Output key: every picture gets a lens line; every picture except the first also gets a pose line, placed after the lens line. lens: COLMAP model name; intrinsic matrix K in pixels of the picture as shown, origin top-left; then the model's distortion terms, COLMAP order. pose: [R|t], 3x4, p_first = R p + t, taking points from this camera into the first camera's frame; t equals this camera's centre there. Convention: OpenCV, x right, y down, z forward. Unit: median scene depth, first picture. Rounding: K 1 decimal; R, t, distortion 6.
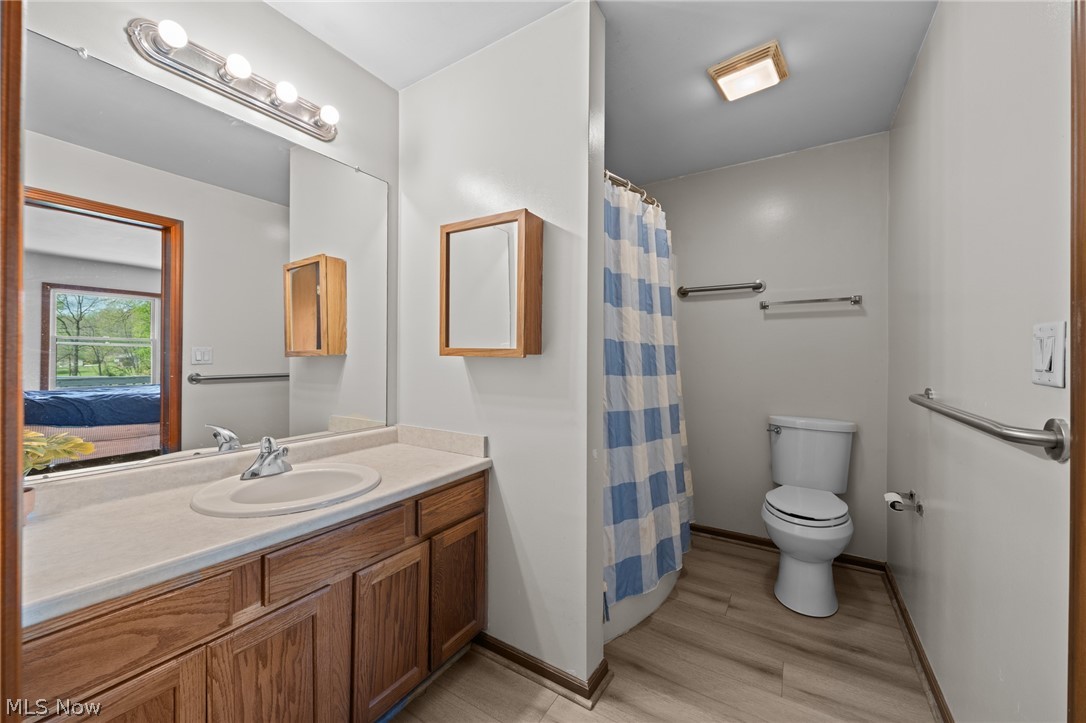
lens RADIAL K [[412.5, 0, 545.5], [0, 412.5, 358.9], [0, 0, 1]] dist [-0.000528, -0.000113]
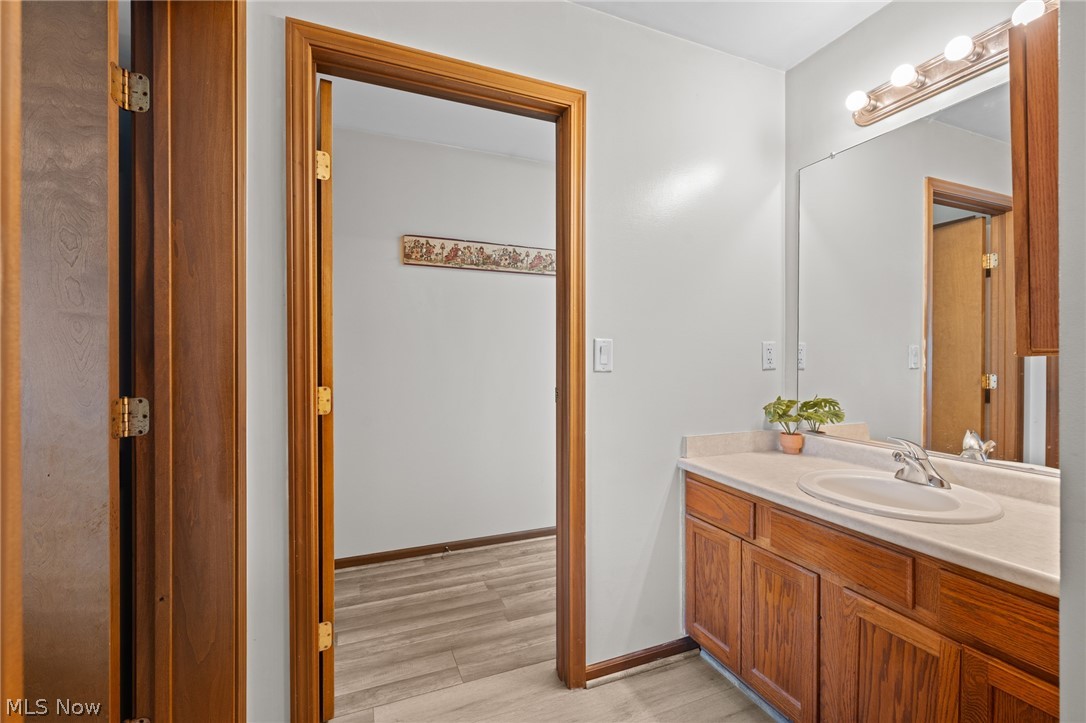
lens RADIAL K [[469.6, 0, 543.0], [0, 469.6, 361.5], [0, 0, 1]] dist [0.011673, 0.000020]
pose [[-0.584700, -0.005556, -0.811231, 0.816557], [-0.010345, 0.999946, 0.000607, 0.009710], [0.811184, 0.008747, -0.584726, 1.062720]]
